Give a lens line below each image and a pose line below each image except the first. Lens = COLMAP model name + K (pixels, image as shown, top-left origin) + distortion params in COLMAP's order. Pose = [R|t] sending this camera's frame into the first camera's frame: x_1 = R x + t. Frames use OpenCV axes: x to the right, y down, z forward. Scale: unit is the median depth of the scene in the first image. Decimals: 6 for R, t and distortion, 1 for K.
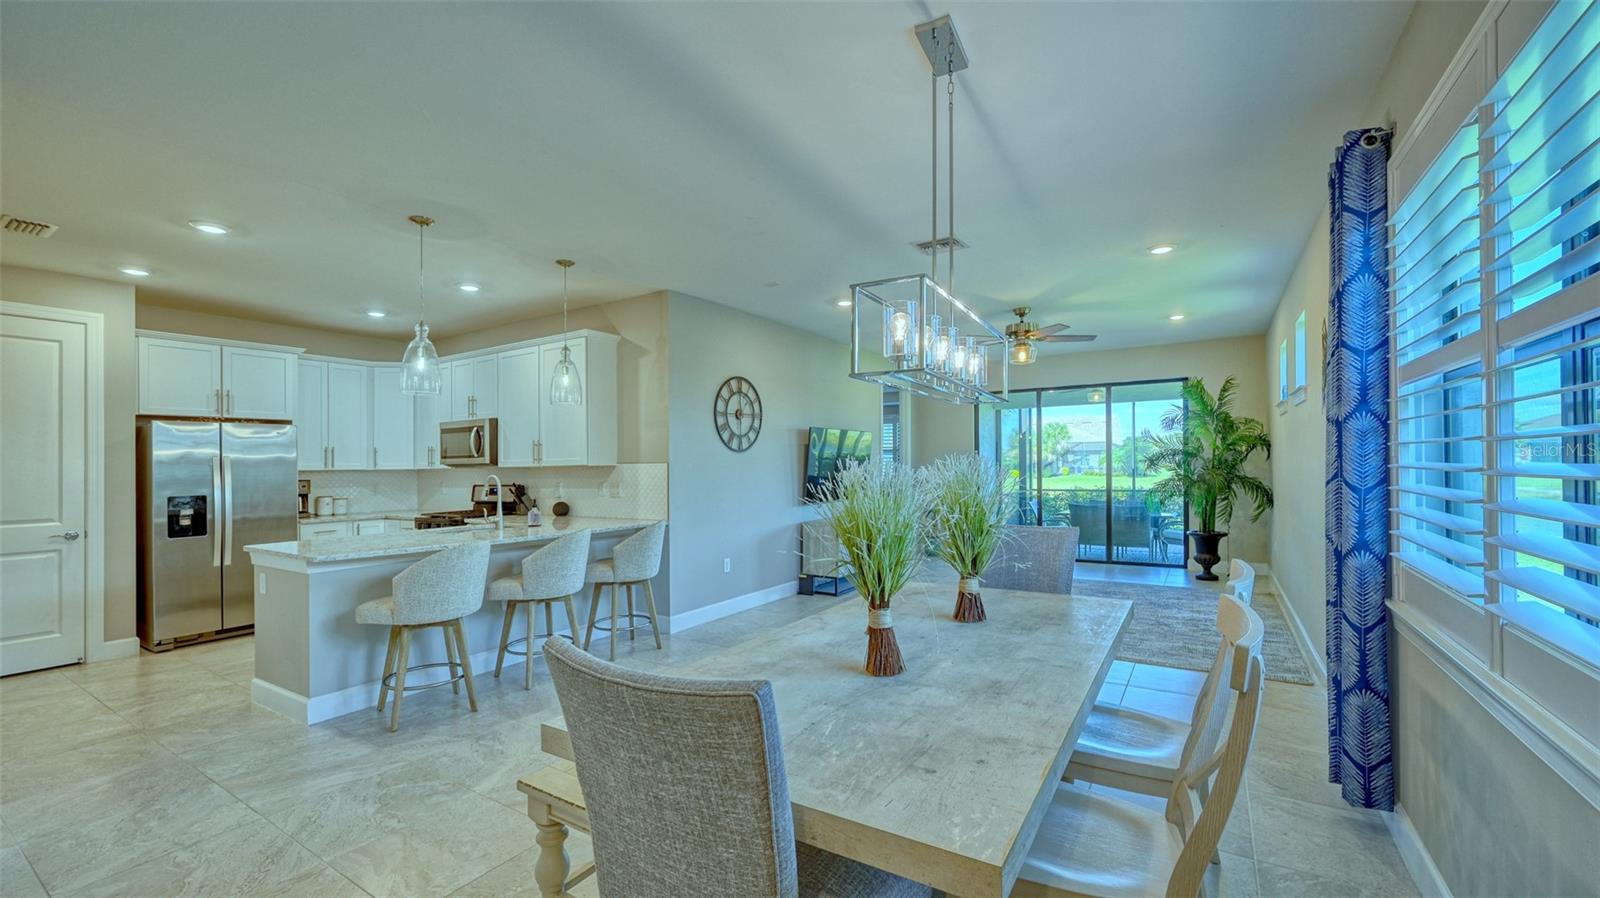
lens RADIAL K [[633.6, 0, 802.3], [0, 633.6, 462.9], [0, 0, 1]] dist [0.000308, 0.000097]
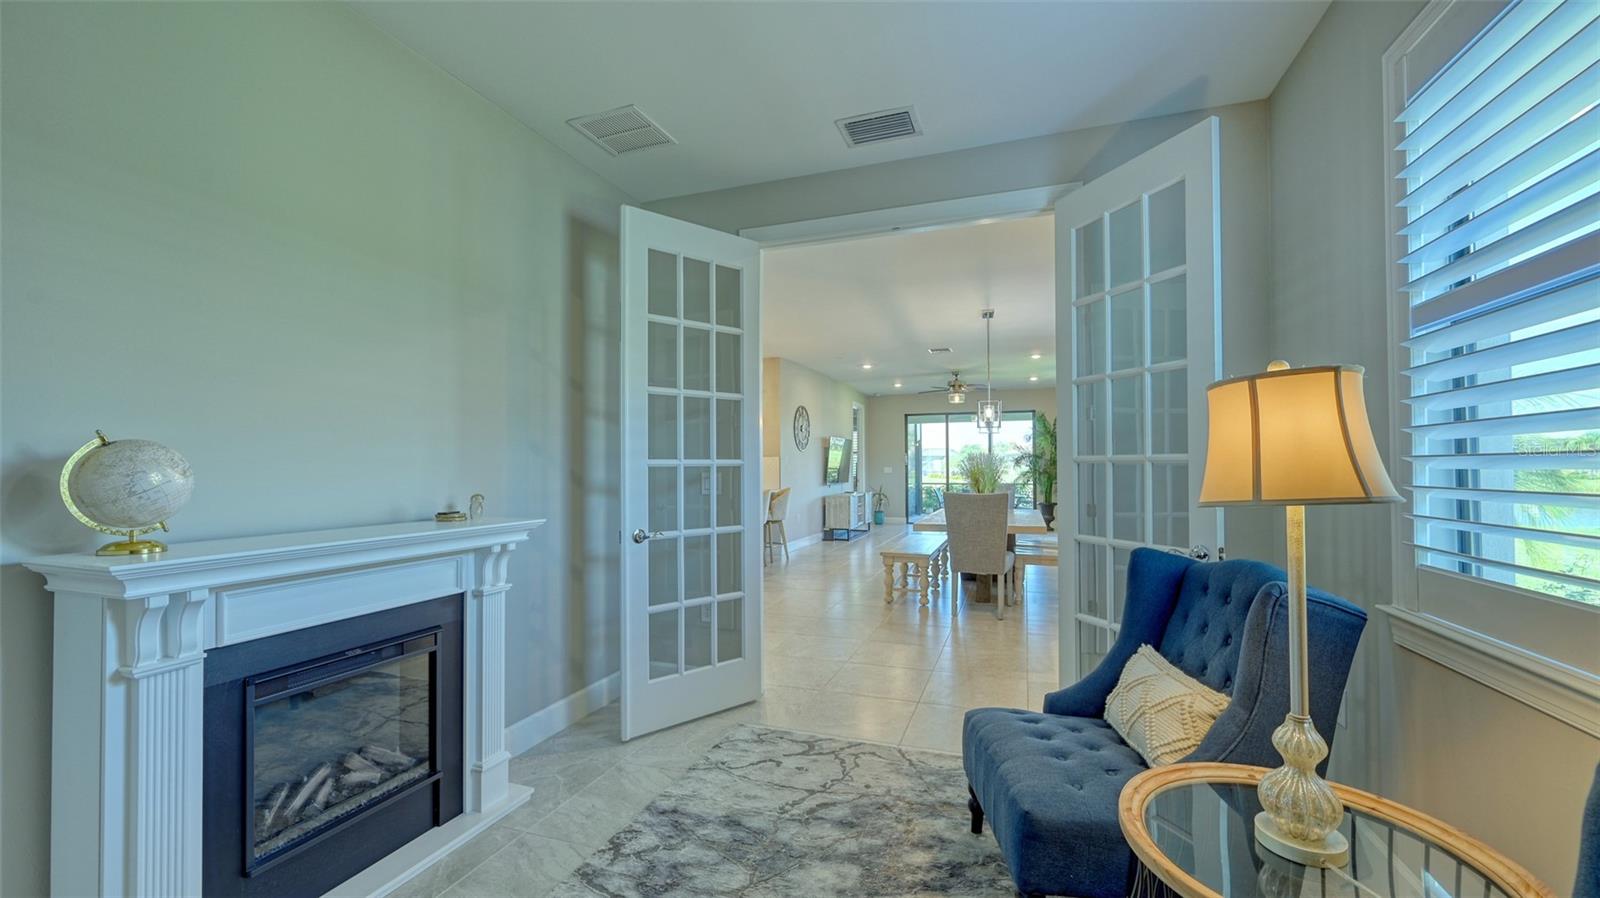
lens RADIAL K [[633.6, 0, 802.3], [0, 633.6, 462.9], [0, 0, 1]] dist [0.000308, 0.000097]
pose [[0.973912, 0.009172, 0.226739, -0.386150], [-0.008019, 0.999950, -0.006004, 0.018361], [-0.226783, 0.004029, 0.973937, -0.502473]]
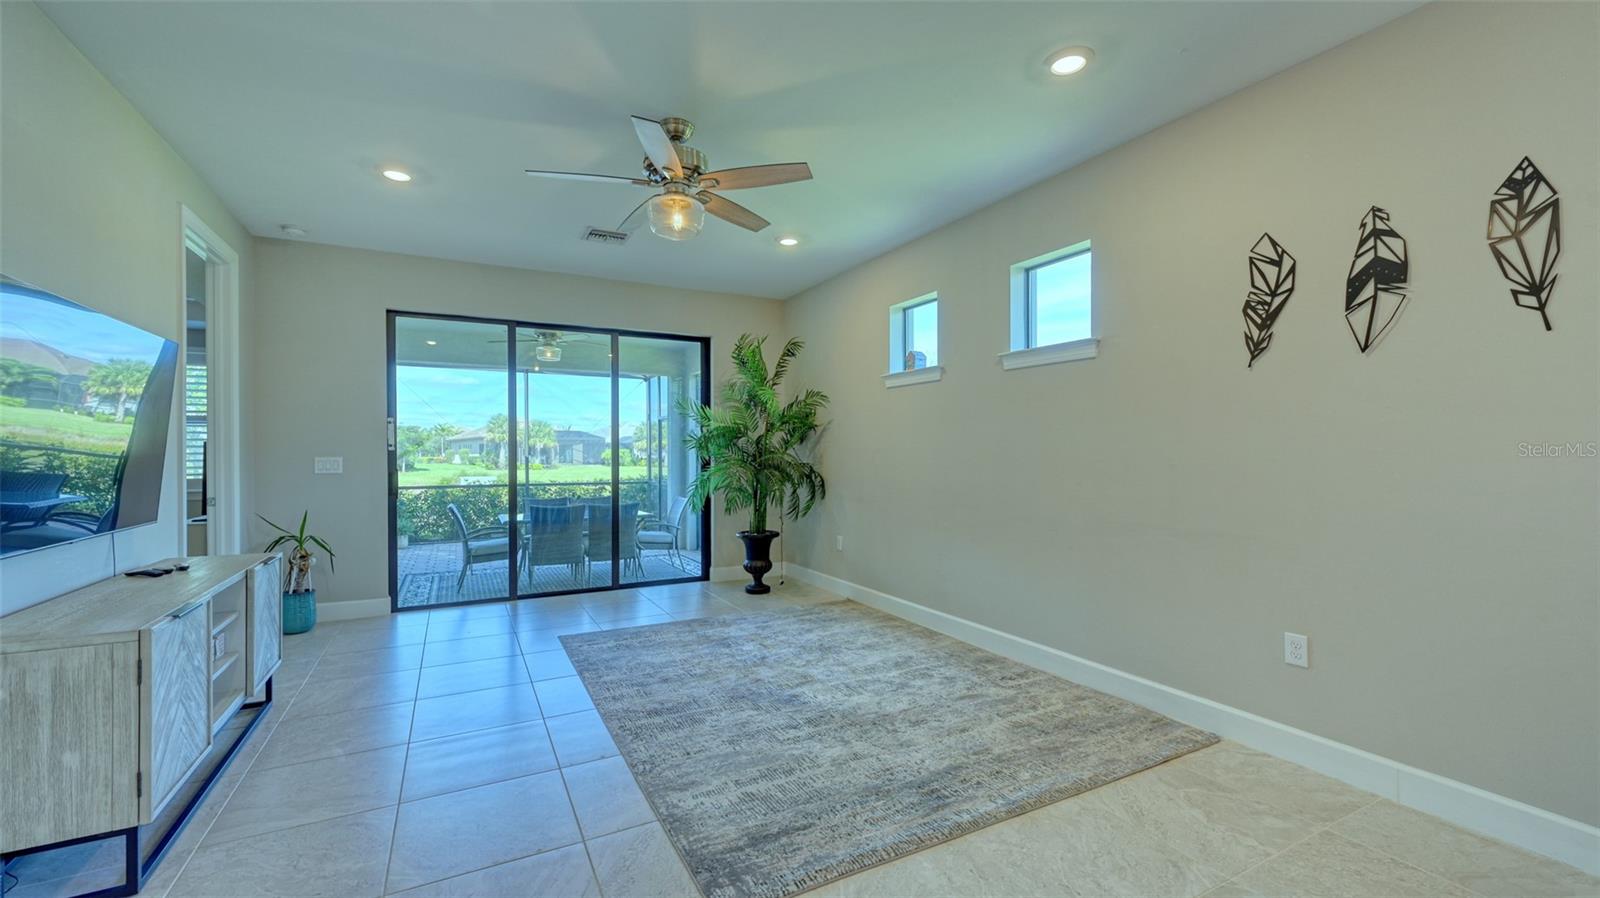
lens RADIAL K [[633.6, 0, 802.3], [0, 633.6, 462.9], [0, 0, 1]] dist [0.000308, 0.000097]
pose [[0.476217, 0.004063, 0.879318, -0.039372], [-0.012512, 0.999919, 0.002156, 0.018484], [-0.879239, -0.012029, 0.476229, 0.571132]]
